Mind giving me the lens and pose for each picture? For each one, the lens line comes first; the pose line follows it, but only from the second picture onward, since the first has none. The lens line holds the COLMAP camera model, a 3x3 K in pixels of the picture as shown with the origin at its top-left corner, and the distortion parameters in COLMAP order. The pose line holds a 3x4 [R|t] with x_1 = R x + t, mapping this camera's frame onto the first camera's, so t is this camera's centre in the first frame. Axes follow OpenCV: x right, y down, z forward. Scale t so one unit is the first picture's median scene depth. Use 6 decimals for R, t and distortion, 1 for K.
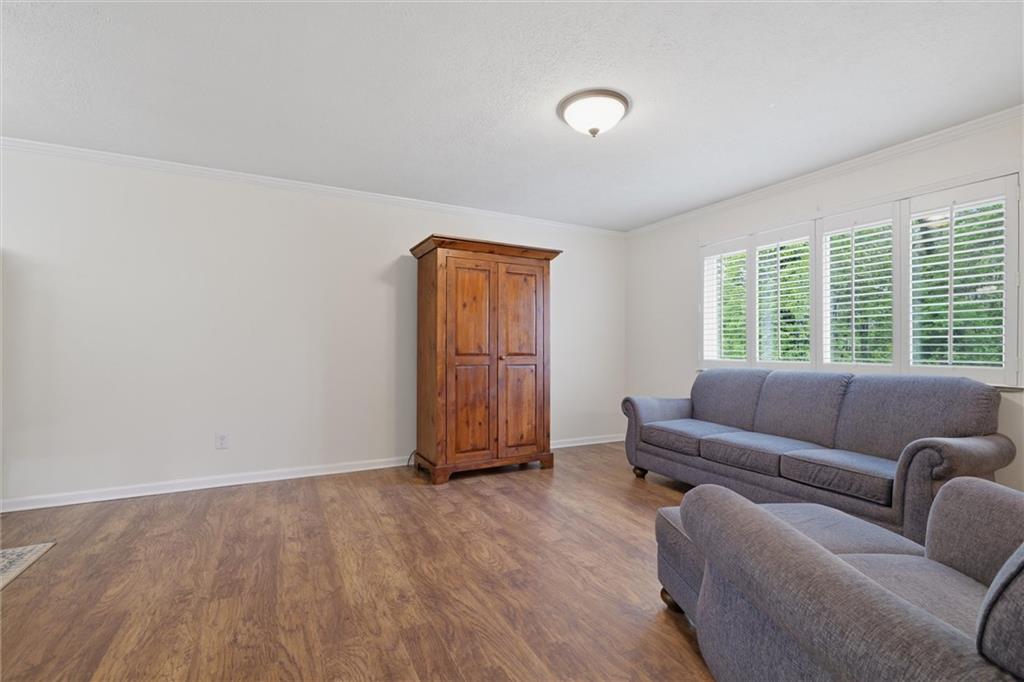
lens RADIAL K [[455.5, 0, 514.0], [0, 455.5, 345.9], [0, 0, 1]] dist [-0.000636, -0.000277]
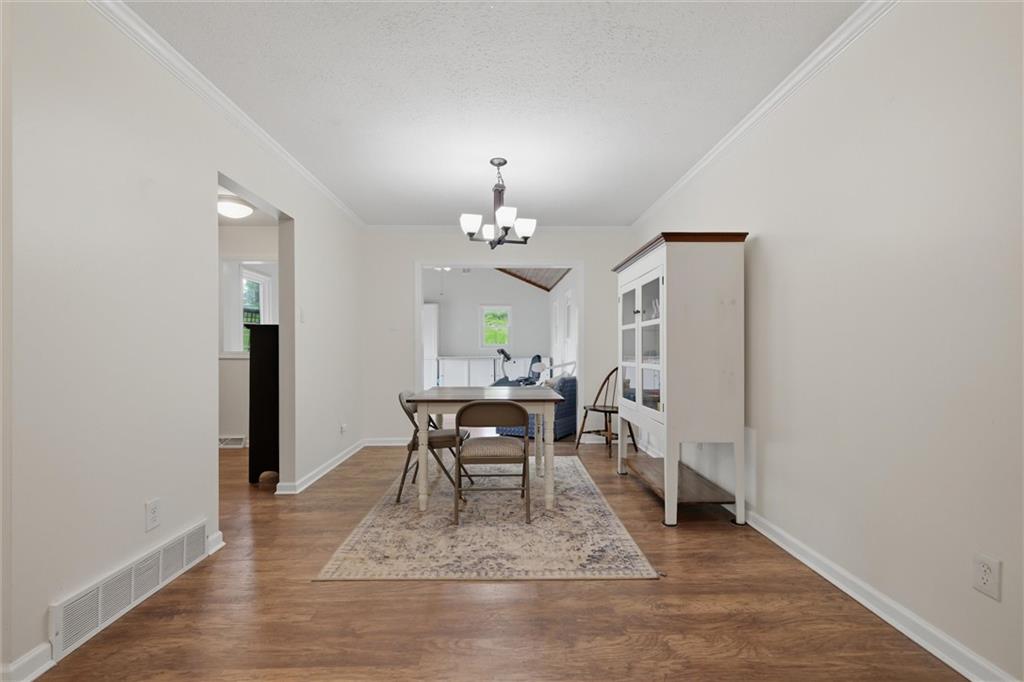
lens RADIAL K [[455.5, 0, 514.0], [0, 455.5, 345.9], [0, 0, 1]] dist [-0.000636, -0.000277]
pose [[-0.435396, -0.006285, -0.900217, -0.146719], [0.001799, 0.999968, -0.007851, 0.013307], [0.900237, -0.005038, -0.435370, 1.209598]]
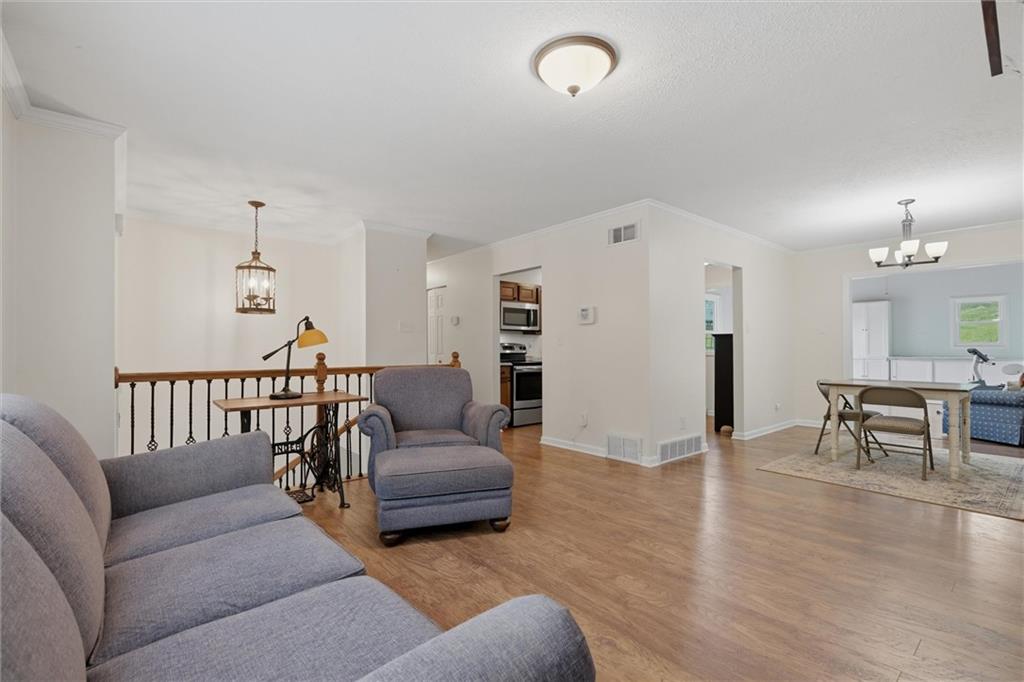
lens RADIAL K [[455.5, 0, 514.0], [0, 455.5, 345.9], [0, 0, 1]] dist [-0.000636, -0.000277]
pose [[-0.975079, -0.000773, -0.221858, 0.514411], [0.000909, 0.999972, -0.007476, 0.010061], [0.221857, -0.007491, -0.975050, 1.962975]]
